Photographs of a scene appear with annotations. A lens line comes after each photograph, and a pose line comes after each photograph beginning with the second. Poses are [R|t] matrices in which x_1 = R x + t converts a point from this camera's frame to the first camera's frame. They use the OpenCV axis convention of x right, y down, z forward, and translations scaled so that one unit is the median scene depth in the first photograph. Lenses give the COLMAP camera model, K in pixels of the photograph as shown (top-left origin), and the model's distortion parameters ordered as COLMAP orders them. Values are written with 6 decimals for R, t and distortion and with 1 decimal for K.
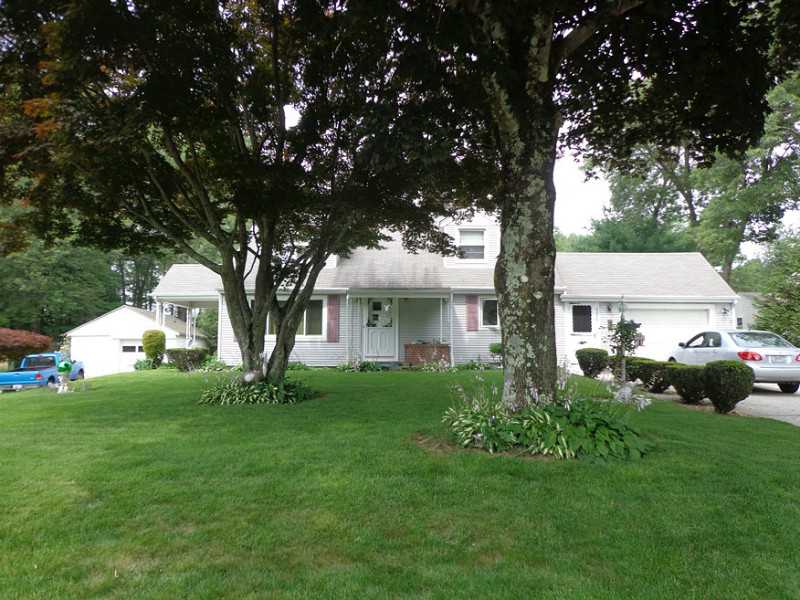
lens RADIAL K [[588.8, 0, 394.9], [0, 588.8, 299.3], [0, 0, 1]] dist [0.001514, 0.010689]
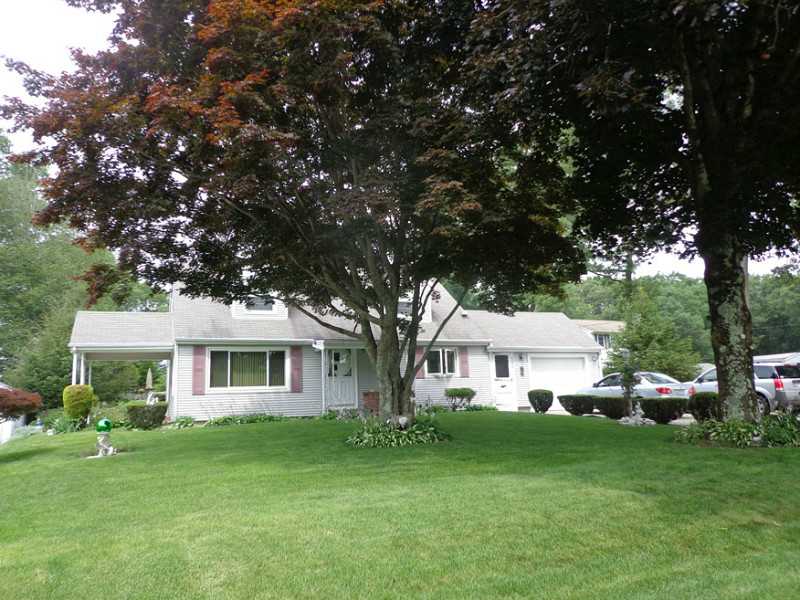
lens RADIAL K [[588.8, 0, 394.9], [0, 588.8, 299.3], [0, 0, 1]] dist [0.001514, 0.010689]
pose [[0.912221, 0.034021, 0.408283, -0.376310], [0.001435, 0.996275, -0.086224, 0.000210], [-0.409696, 0.079241, 0.908774, -0.012851]]
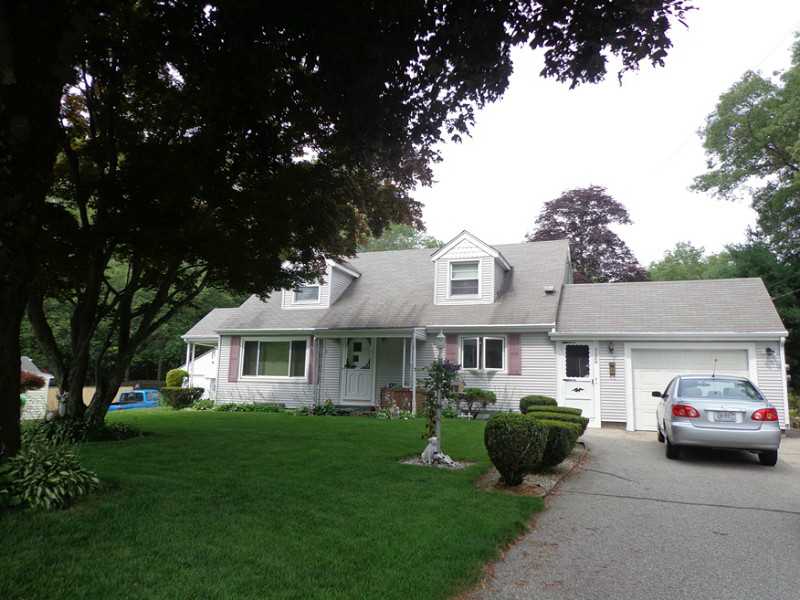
lens RADIAL K [[583.5, 0, 400.0], [0, 583.5, 300.0], [0, 0, 1]] dist [-0.002052, -0.003465]
pose [[0.948039, -0.028252, -0.316896, 0.343473], [0.005147, 0.997281, -0.073512, 0.005898], [0.318111, 0.068062, 0.945607, 0.125454]]
